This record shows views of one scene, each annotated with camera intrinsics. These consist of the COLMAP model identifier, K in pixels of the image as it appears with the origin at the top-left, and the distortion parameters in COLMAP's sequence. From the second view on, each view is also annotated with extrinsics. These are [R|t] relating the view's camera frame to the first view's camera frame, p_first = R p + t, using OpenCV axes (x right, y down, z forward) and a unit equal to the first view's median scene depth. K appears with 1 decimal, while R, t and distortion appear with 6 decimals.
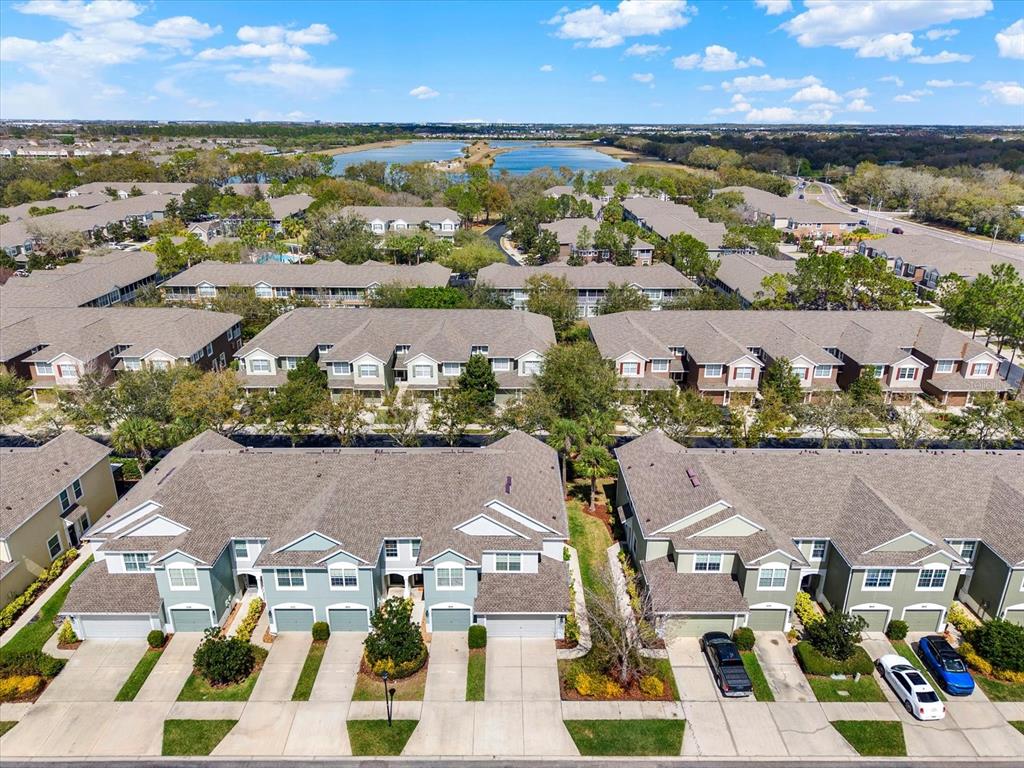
lens RADIAL K [[688.0, 0, 512.0], [0, 688.0, 384.0], [0, 0, 1]] dist [0.015901, -0.001609]
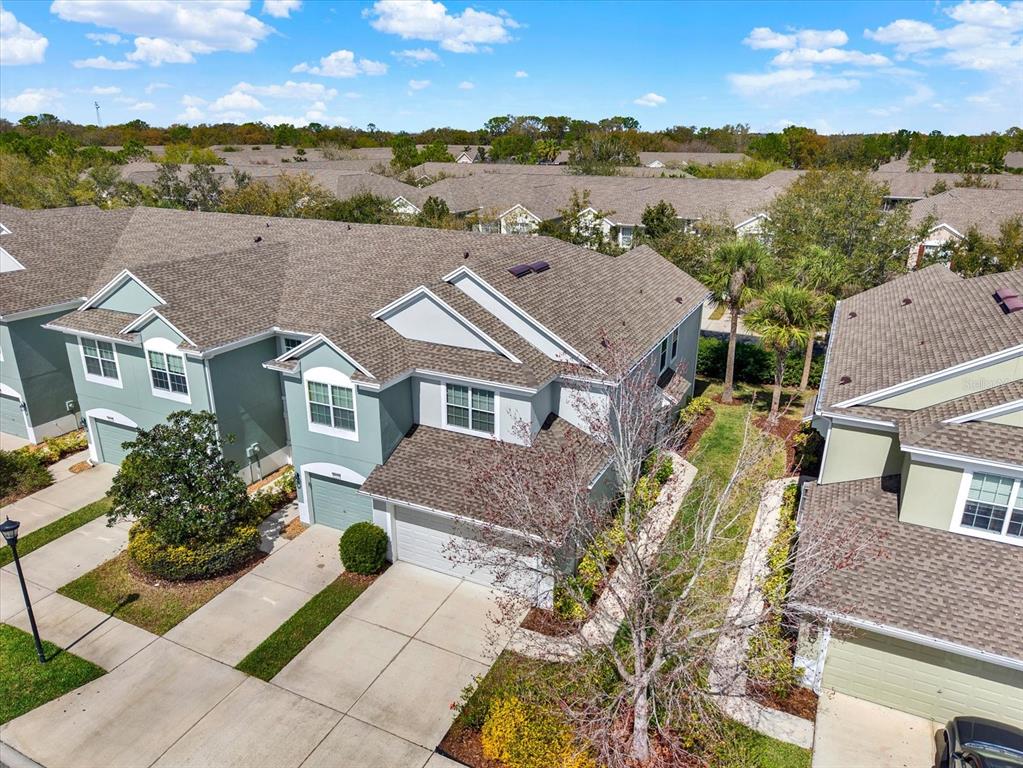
lens RADIAL K [[687.4, 0, 511.5], [0, 687.4, 384.0], [0, 0, 1]] dist [0.015901, -0.001609]
pose [[0.898119, 0.144632, -0.415287, 0.202954], [-0.148597, 0.988632, 0.022947, 0.231483], [0.413885, 0.041102, 0.909401, 0.613855]]
